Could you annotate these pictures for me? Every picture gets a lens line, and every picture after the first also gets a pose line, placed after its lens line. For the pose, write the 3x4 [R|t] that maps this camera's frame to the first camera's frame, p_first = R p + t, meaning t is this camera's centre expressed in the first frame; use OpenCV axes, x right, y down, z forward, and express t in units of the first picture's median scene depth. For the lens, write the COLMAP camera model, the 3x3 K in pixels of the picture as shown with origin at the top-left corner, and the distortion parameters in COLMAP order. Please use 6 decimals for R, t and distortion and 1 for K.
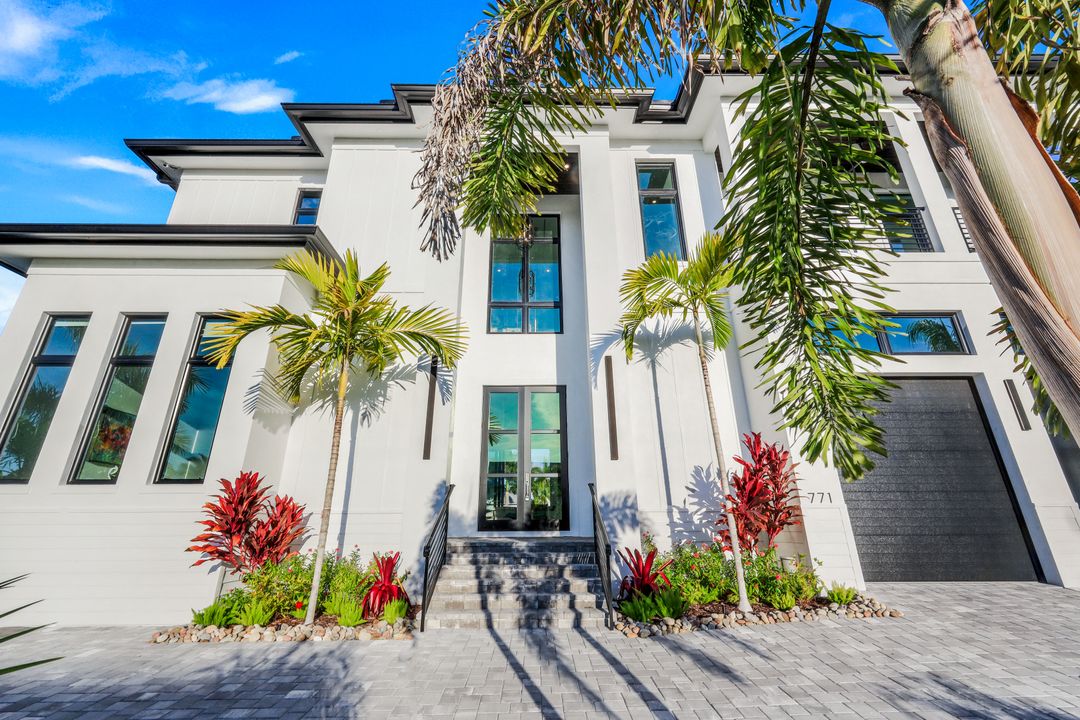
lens RADIAL K [[431.6, 0, 540.1], [0, 431.6, 389.4], [0, 0, 1]] dist [-0.000746, -0.000007]
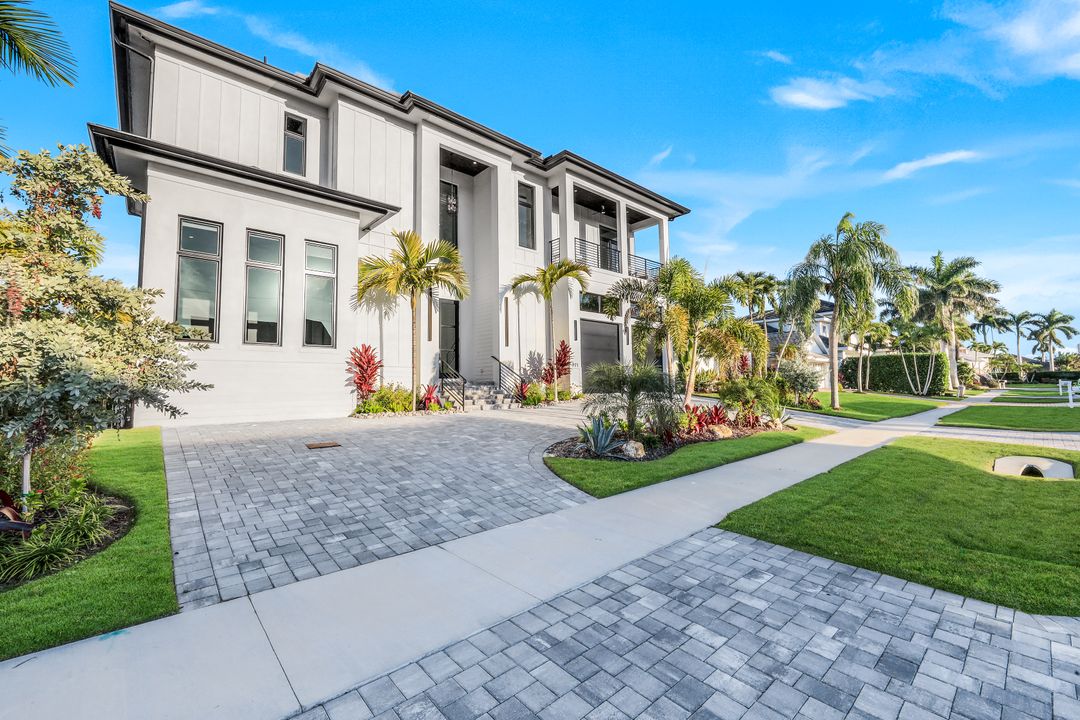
lens RADIAL K [[442.4, 0, 540.0], [0, 442.4, 360.0], [0, 0, 1]] dist [-0.001841, 0.000404]
pose [[0.758726, 0.029450, 0.650744, -1.096858], [-0.193494, 0.964078, 0.181972, -0.203724], [-0.622009, -0.263982, 0.737169, -0.751683]]
